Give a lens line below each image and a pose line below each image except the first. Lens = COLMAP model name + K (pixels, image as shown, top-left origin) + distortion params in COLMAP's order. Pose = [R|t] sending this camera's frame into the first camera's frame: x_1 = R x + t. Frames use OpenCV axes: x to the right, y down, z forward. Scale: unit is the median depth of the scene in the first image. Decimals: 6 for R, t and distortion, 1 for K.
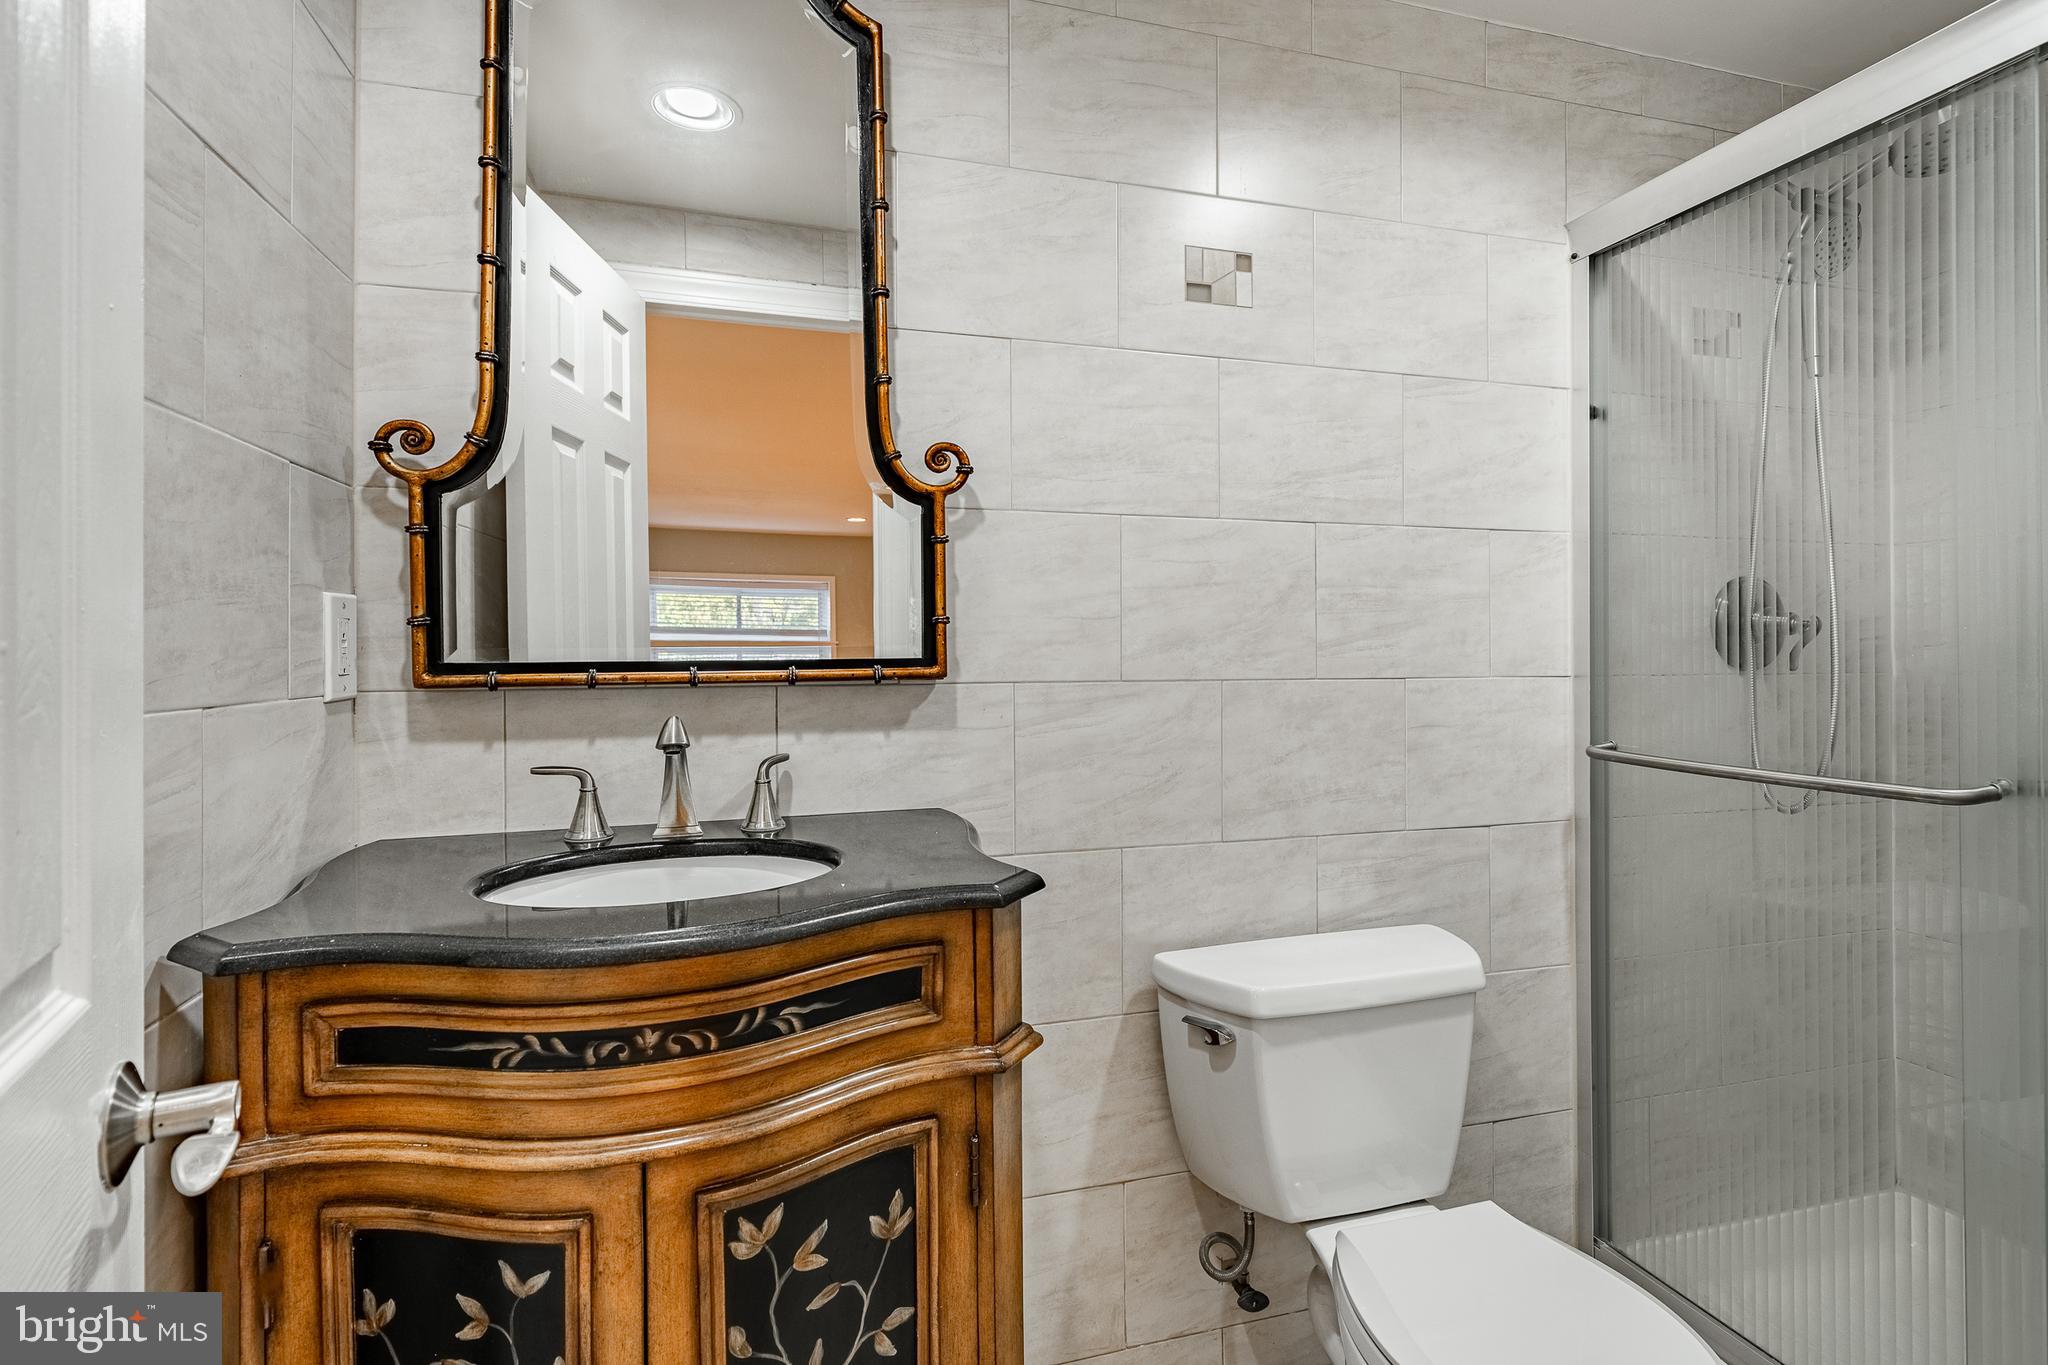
lens RADIAL K [[955.9, 0, 1026.4], [0, 955.9, 666.7], [0, 0, 1]] dist [-0.004556, 0.000058]
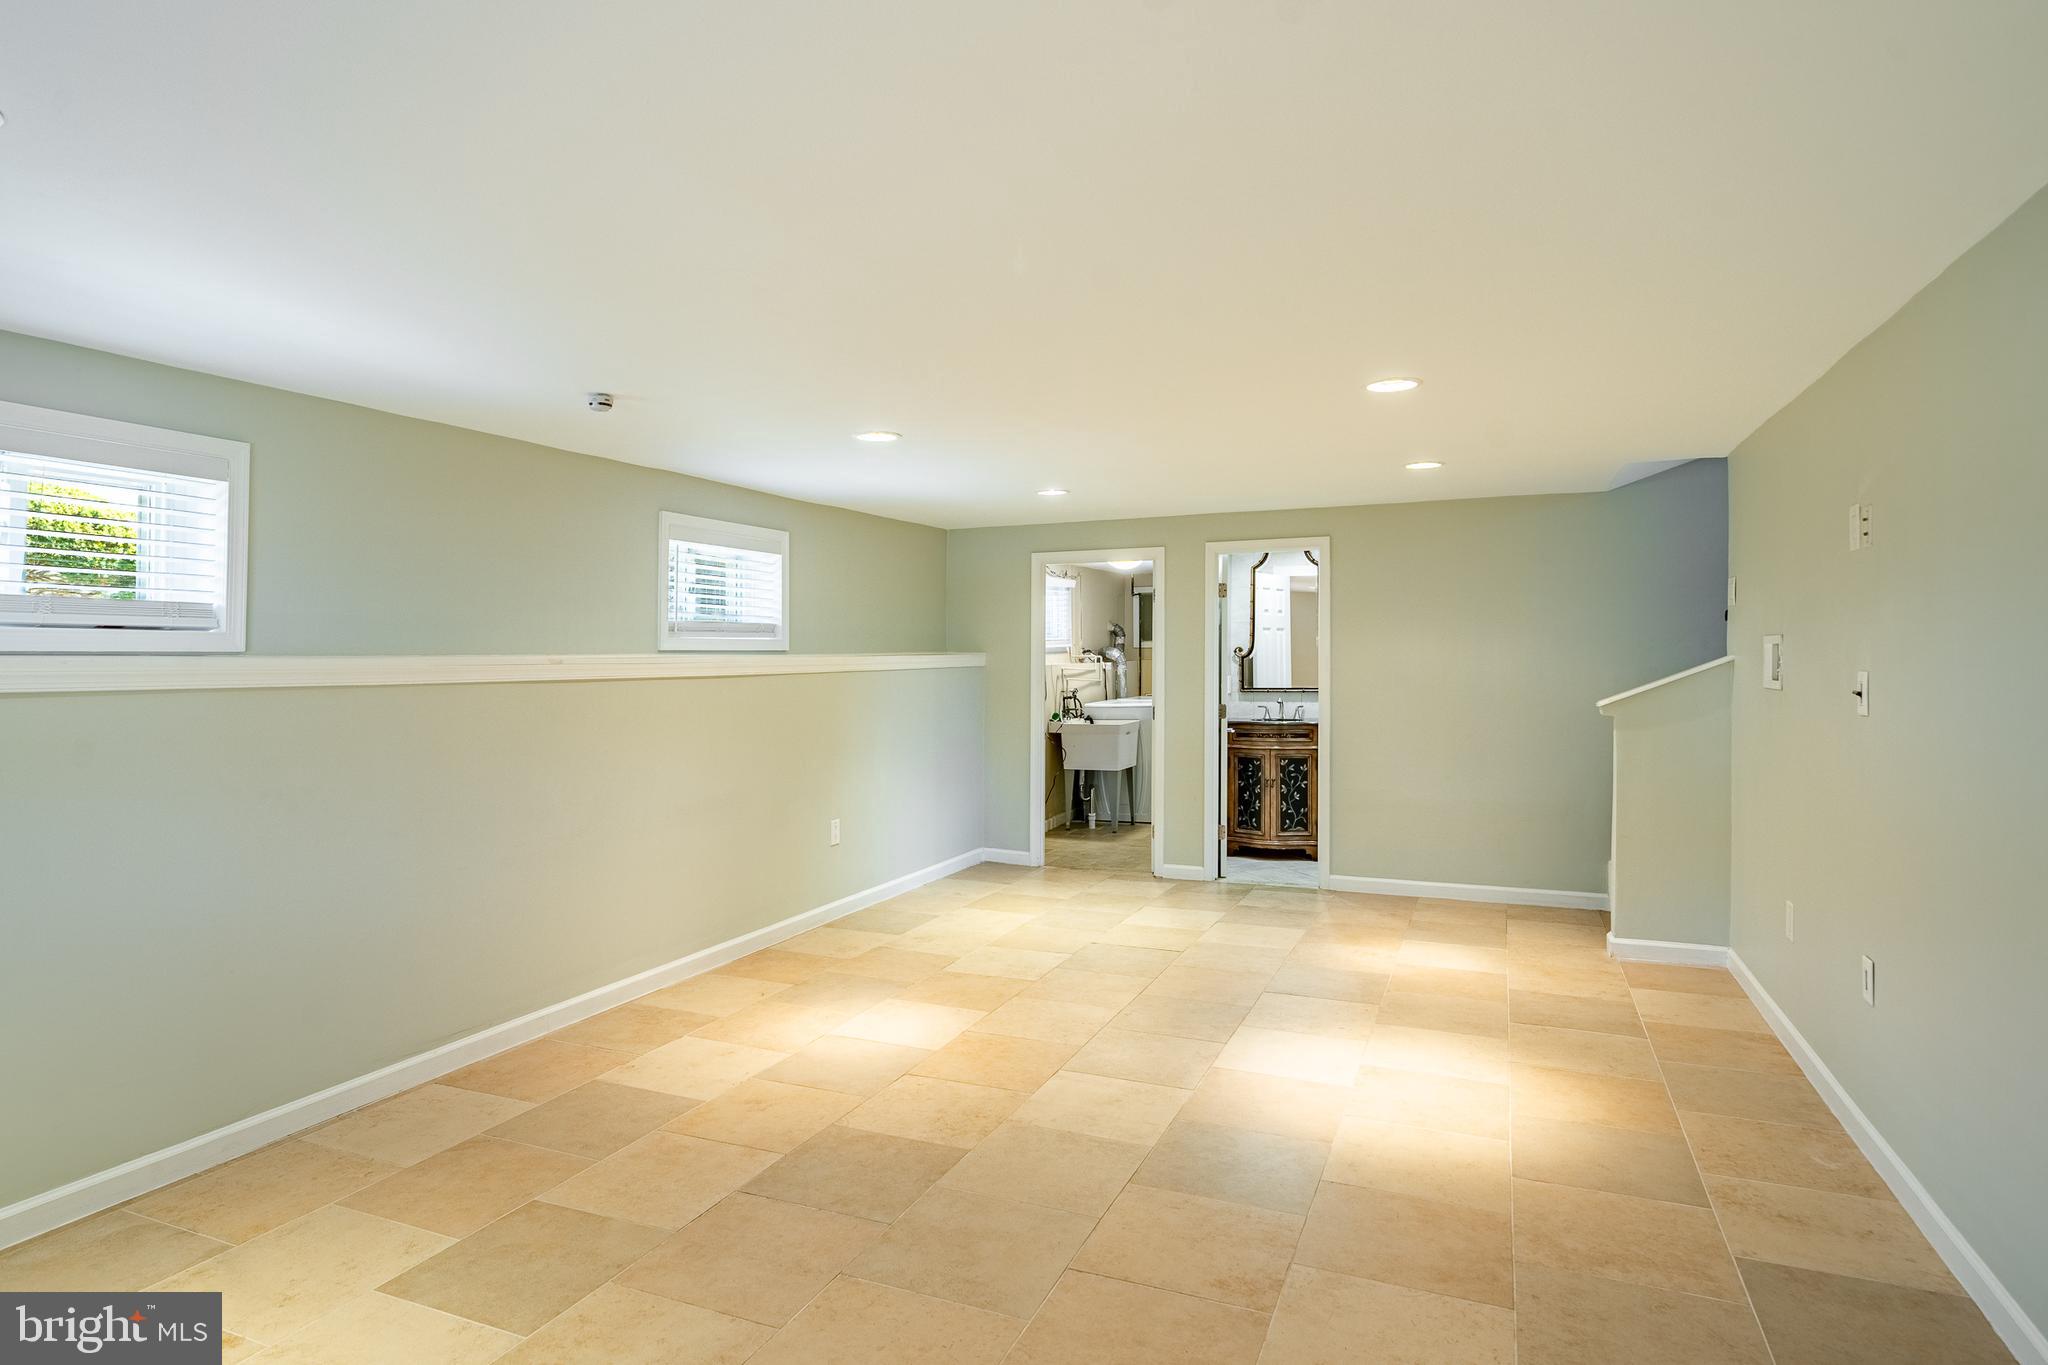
lens RADIAL K [[1114.2, 0, 1012.2], [0, 1114.2, 674.6], [0, 0, 1]] dist [0.003904, 0.000013]
pose [[0.771019, 0.005629, -0.636787, 3.231617], [-0.006844, 0.999976, 0.000553, -0.093908], [0.636775, 0.003932, 0.771039, -6.326770]]
